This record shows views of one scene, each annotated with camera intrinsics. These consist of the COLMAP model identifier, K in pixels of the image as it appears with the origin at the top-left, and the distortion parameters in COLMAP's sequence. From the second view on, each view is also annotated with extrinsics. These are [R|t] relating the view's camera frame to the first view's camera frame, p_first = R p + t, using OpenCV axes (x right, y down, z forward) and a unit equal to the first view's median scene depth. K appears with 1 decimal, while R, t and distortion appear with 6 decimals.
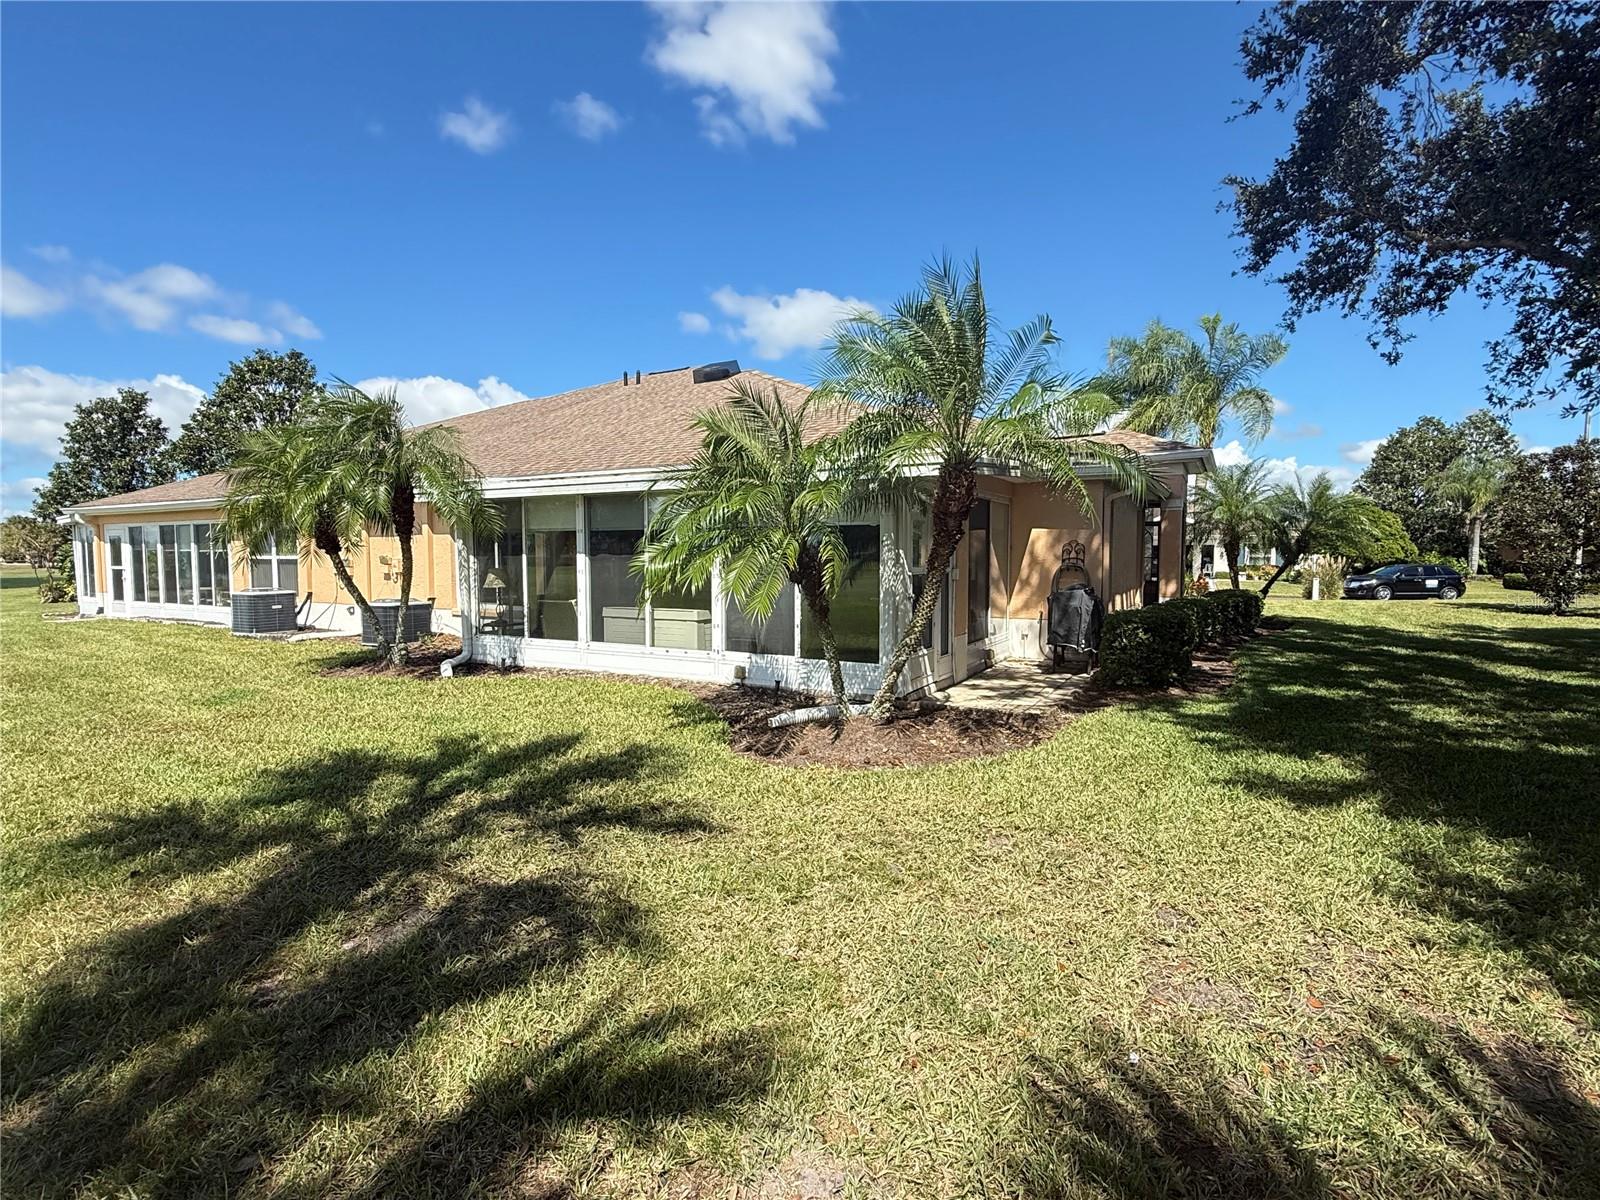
lens RADIAL K [[791.2, 0, 800.7], [0, 791.2, 602.5], [0, 0, 1]] dist [-0.003202, -0.000575]
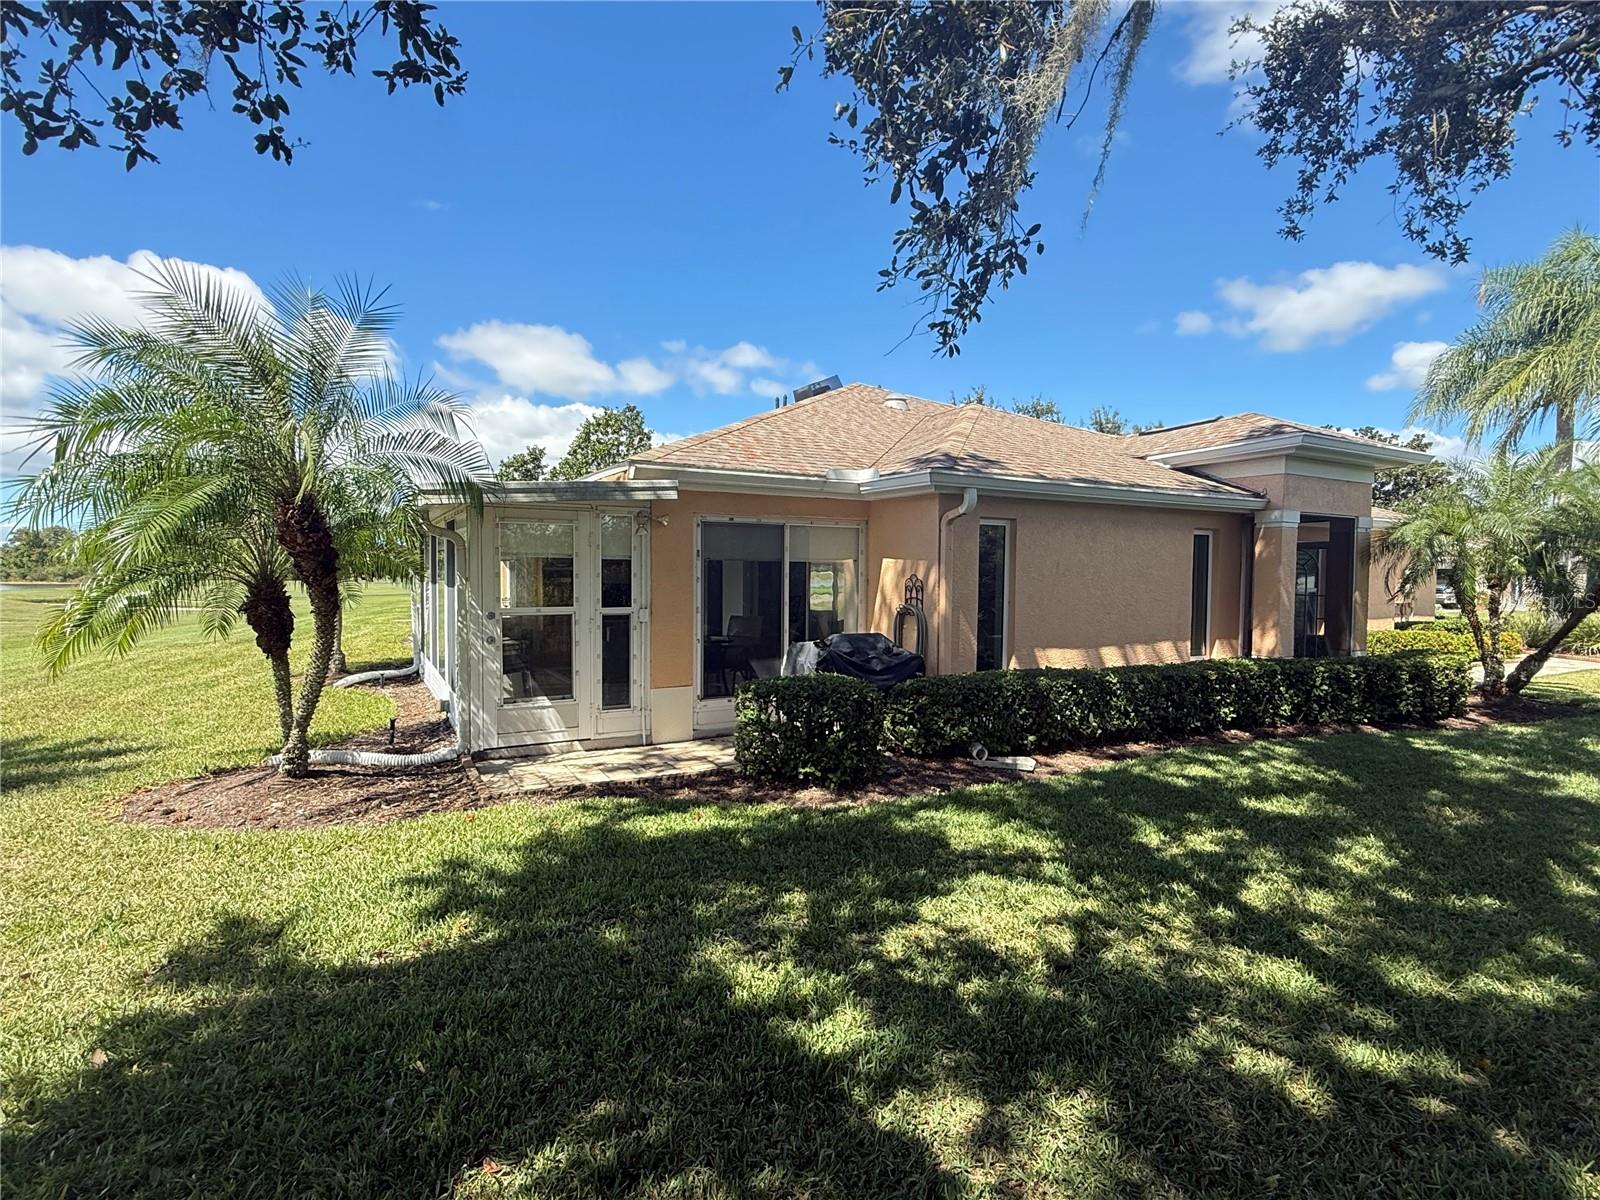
lens RADIAL K [[791.2, 0, 800.7], [0, 791.2, 599.9], [0, 0, 1]] dist [-0.003202, -0.000575]
pose [[0.857077, 0.027271, -0.514466, 0.646077], [-0.039316, 0.999148, -0.012536, -0.040543], [0.513686, 0.030971, 0.857419, 0.297009]]
